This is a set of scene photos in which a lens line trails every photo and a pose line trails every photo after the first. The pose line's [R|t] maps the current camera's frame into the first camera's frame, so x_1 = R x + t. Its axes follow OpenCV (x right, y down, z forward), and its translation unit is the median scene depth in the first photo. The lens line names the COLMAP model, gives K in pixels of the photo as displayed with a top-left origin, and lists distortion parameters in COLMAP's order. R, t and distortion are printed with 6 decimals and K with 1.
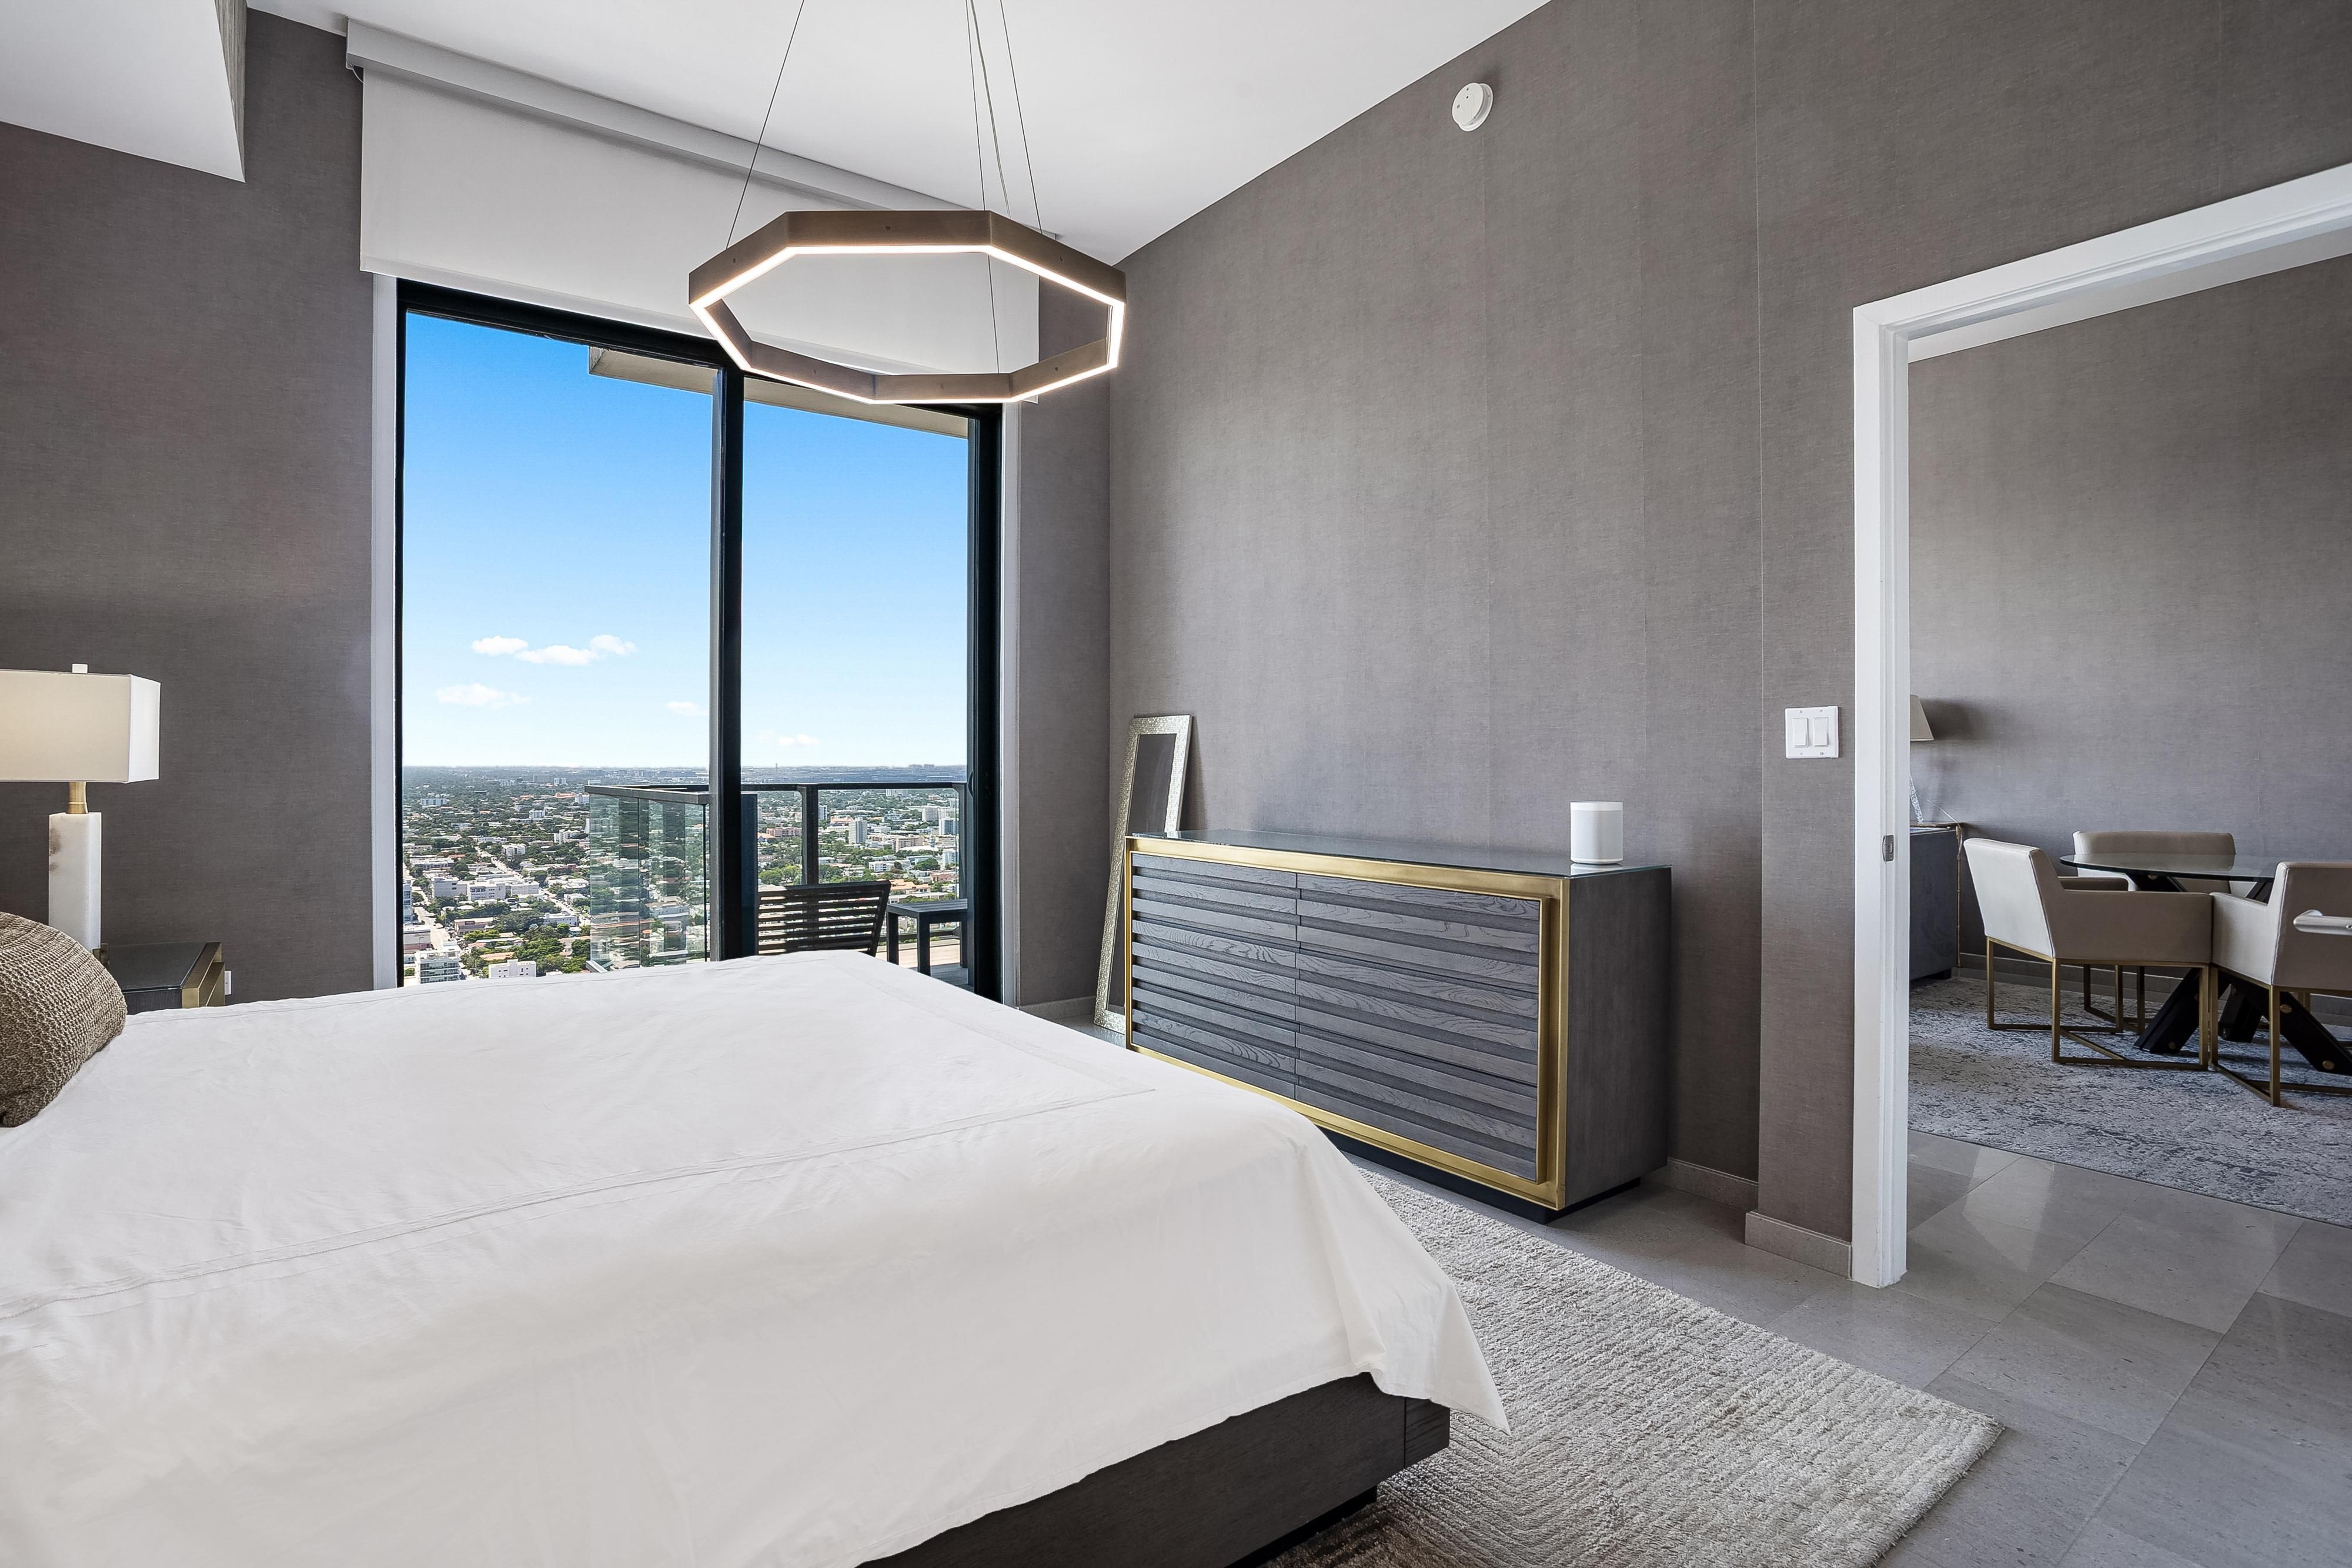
lens RADIAL K [[1147.8, 0, 1145.4], [0, 1147.8, 760.5], [0, 0, 1]] dist [-0.065992, 0.023496]
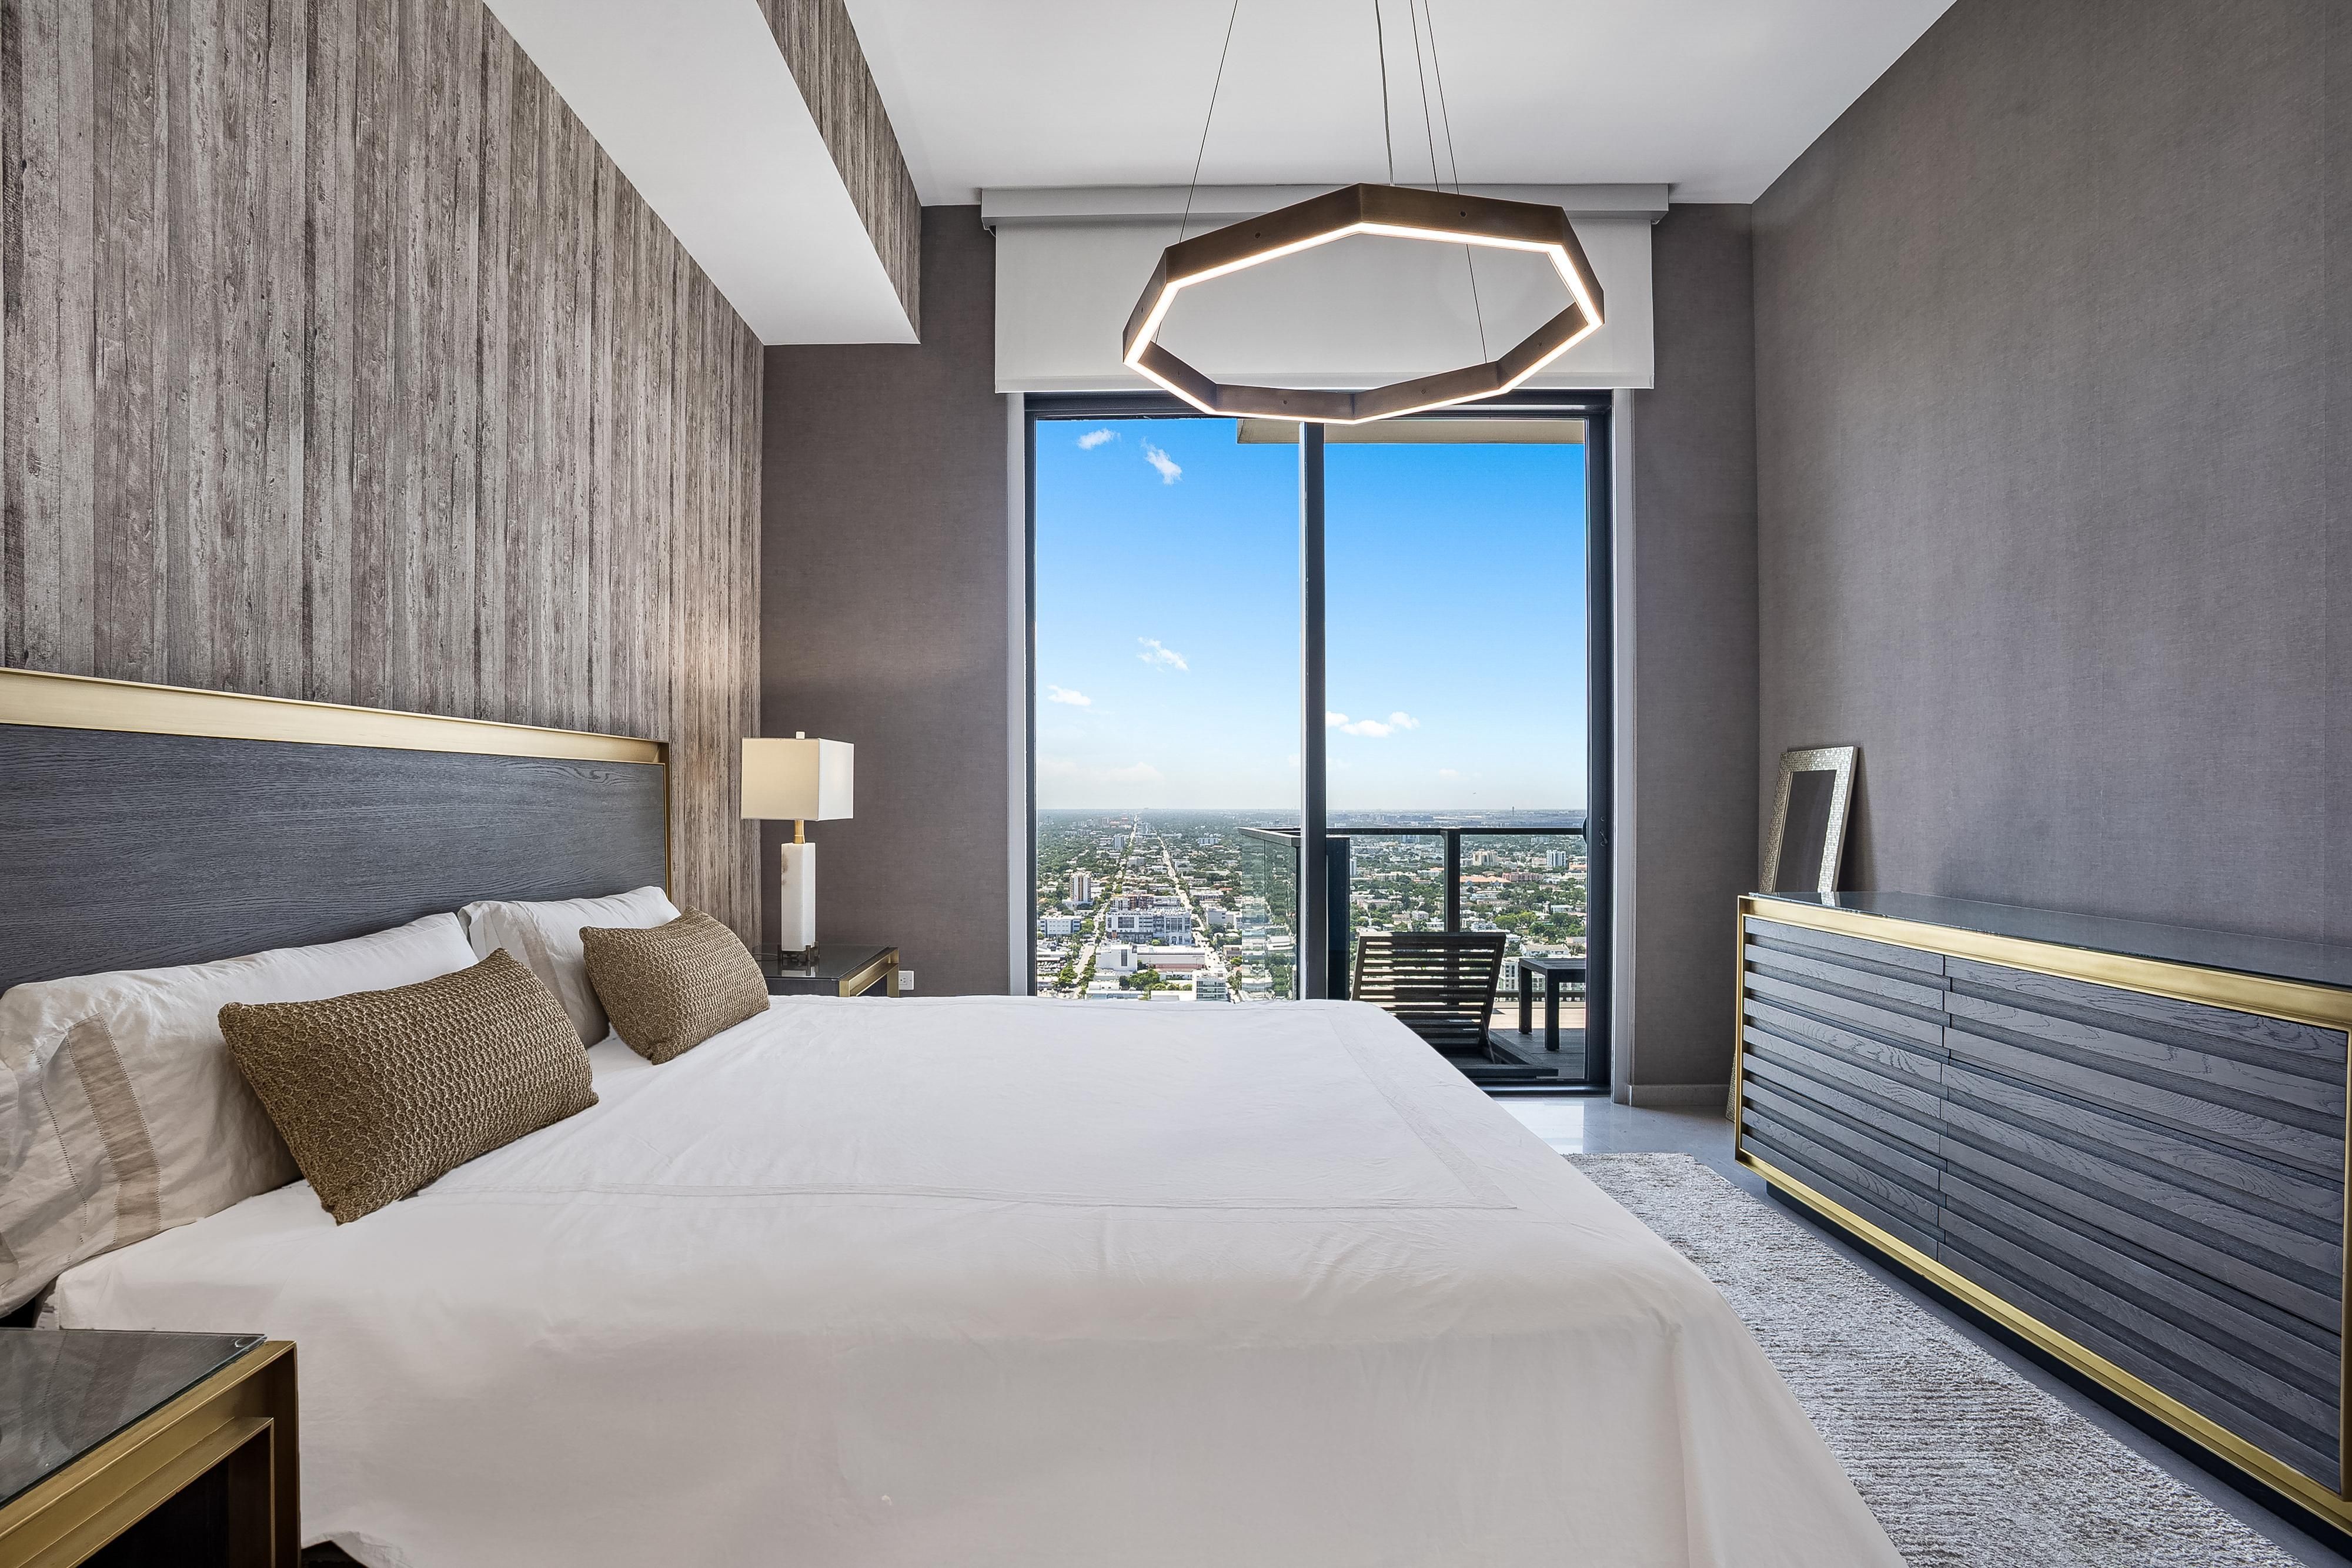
lens RADIAL K [[1147.8, 0, 1101.8], [0, 1147.8, 815.5], [0, 0, 1]] dist [-0.065992, 0.023496]
pose [[0.788457, 0.005149, -0.615069, 0.125152], [0.000387, 0.999961, 0.008867, 0.001485], [0.615090, -0.007230, 0.788424, 0.089649]]
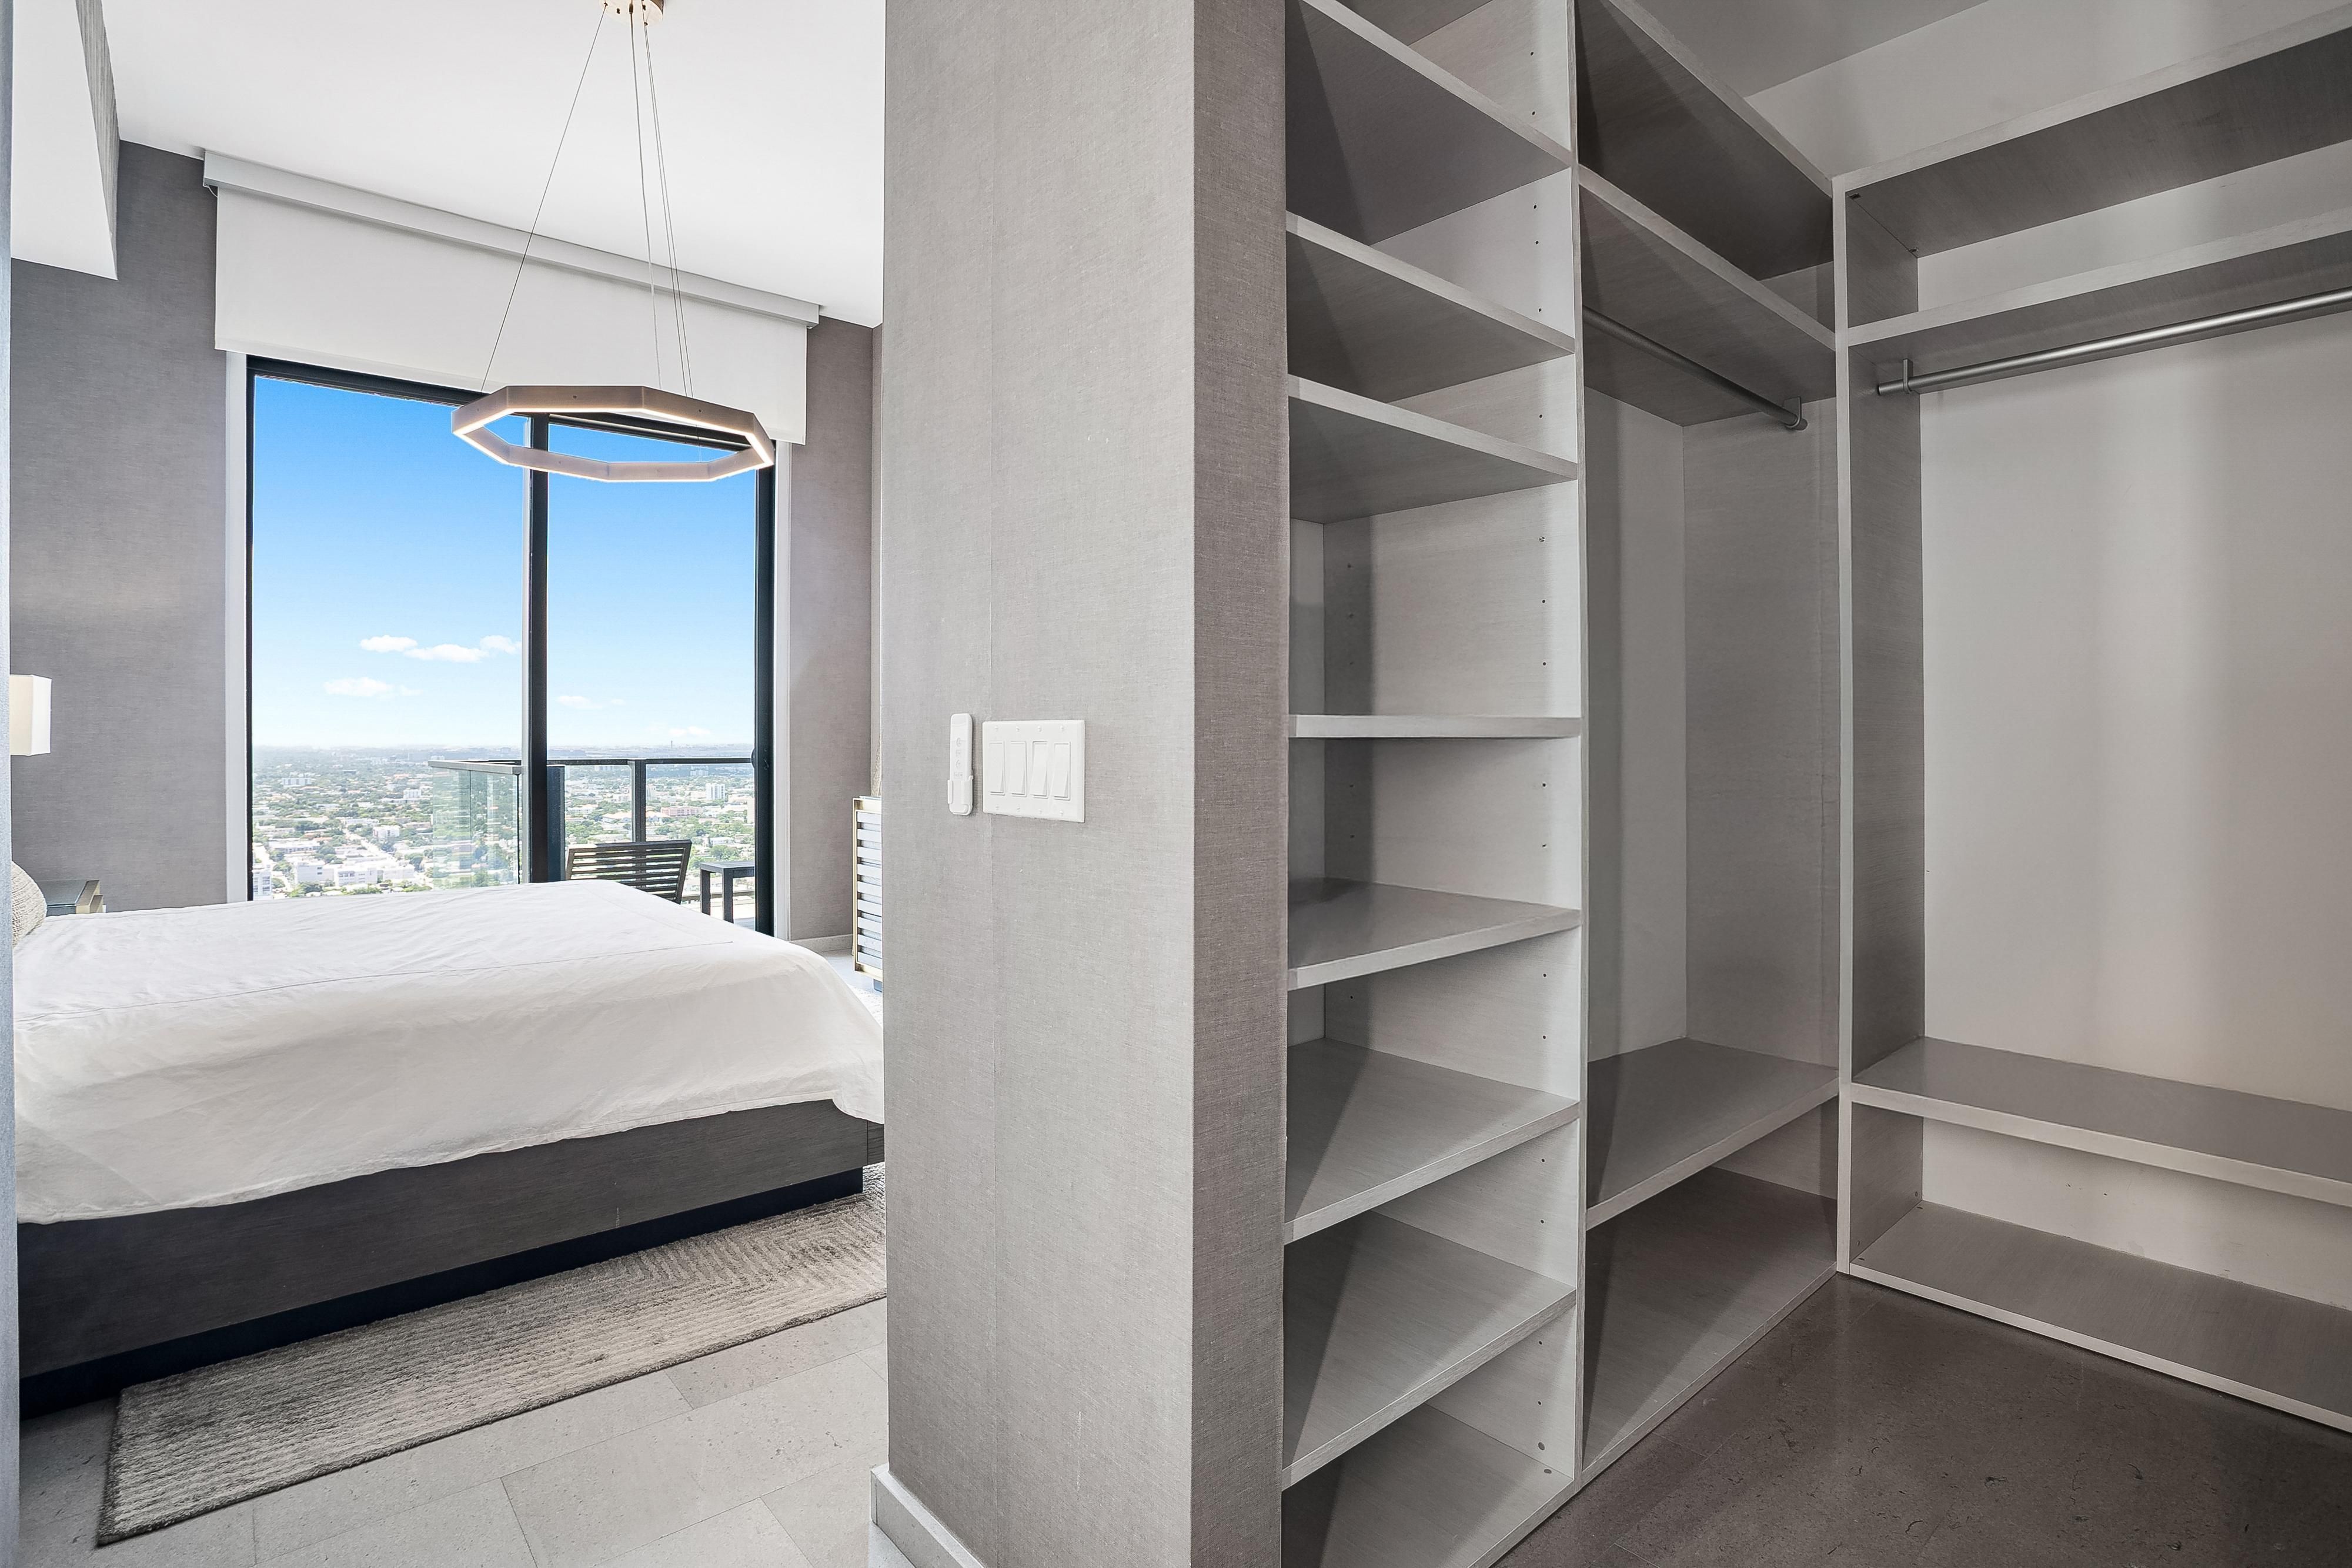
lens RADIAL K [[1147.8, 0, 1178.0], [0, 1147.8, 735.7], [0, 0, 1]] dist [-0.065992, 0.023496]
pose [[0.994515, 0.000177, 0.104597, 0.221877], [0.000038, 0.999998, -0.002045, -0.001319], [-0.104598, 0.002037, 0.994513, -0.320572]]
